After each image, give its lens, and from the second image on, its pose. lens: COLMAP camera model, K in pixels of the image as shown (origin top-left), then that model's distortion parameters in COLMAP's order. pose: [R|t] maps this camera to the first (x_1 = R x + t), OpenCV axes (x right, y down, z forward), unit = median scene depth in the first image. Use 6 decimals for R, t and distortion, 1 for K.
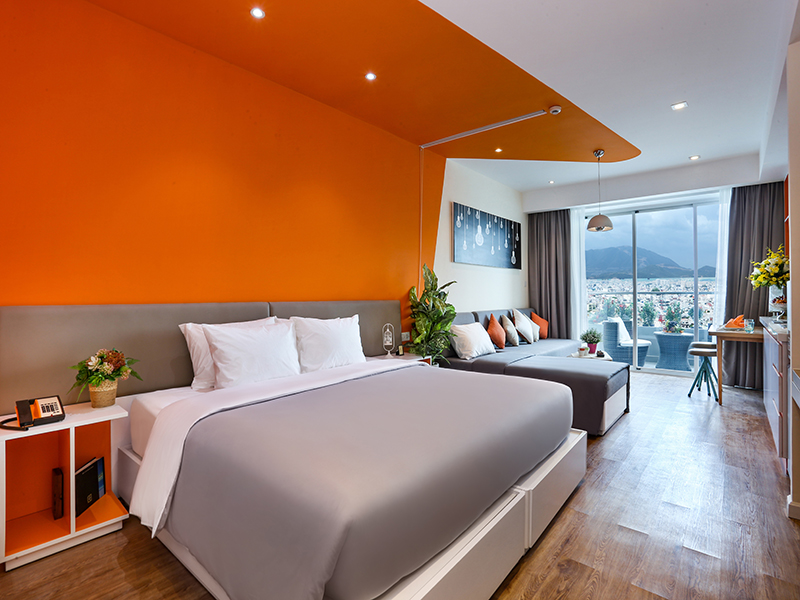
lens RADIAL K [[395.6, 0, 397.9], [0, 395.6, 292.6], [0, 0, 1]] dist [-0.093982, 0.038176]
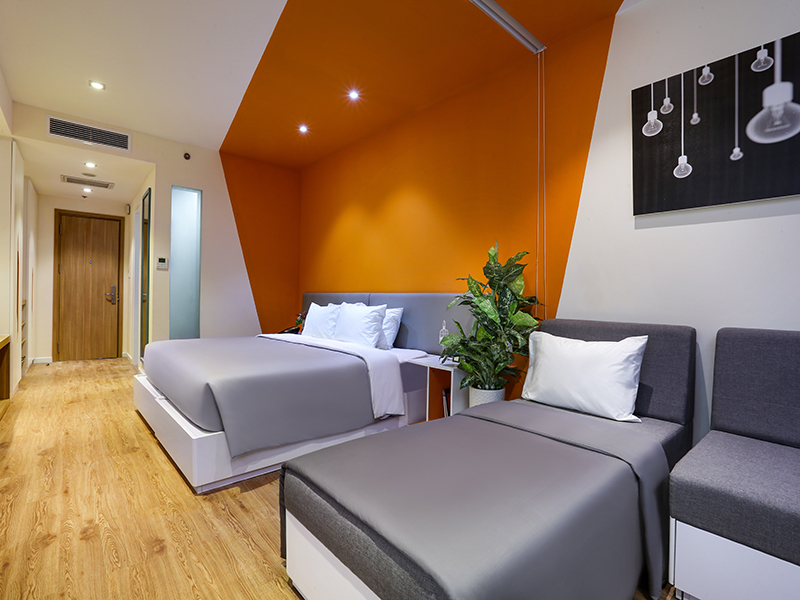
lens RADIAL K [[386.4, 0, 400.0], [0, 386.4, 300.0], [0, 0, 1]] dist [-0.035304, 0.000299]
pose [[-0.138550, -0.001116, -0.990355, 0.778592], [-0.009009, 0.999959, 0.000134, 0.032981], [0.990314, 0.008941, -0.138554, 0.965541]]
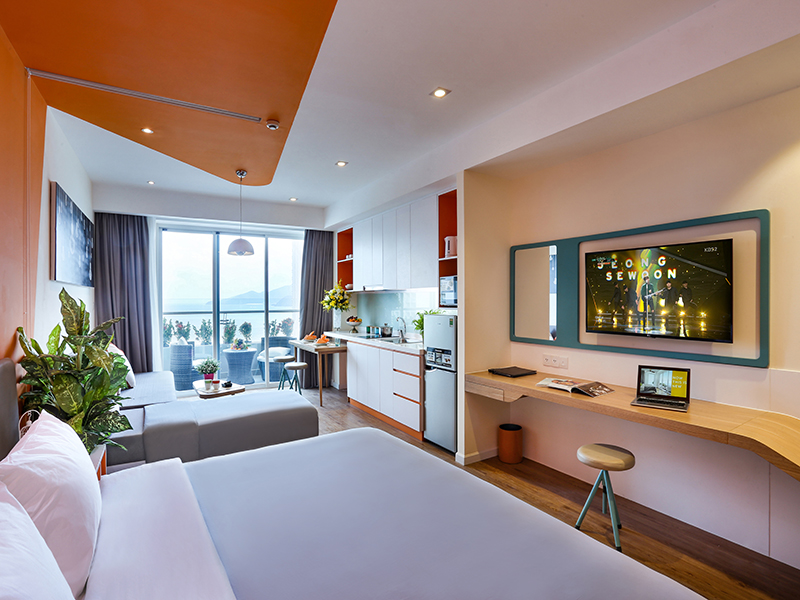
lens RADIAL K [[393.7, 0, 398.1], [0, 393.7, 303.8], [0, 0, 1]] dist [-0.036864, 0.000402]
pose [[0.299036, -0.010867, 0.954180, -0.319052], [0.002354, 0.999941, 0.010651, -0.055991], [-0.954239, -0.000939, 0.299044, 0.381699]]
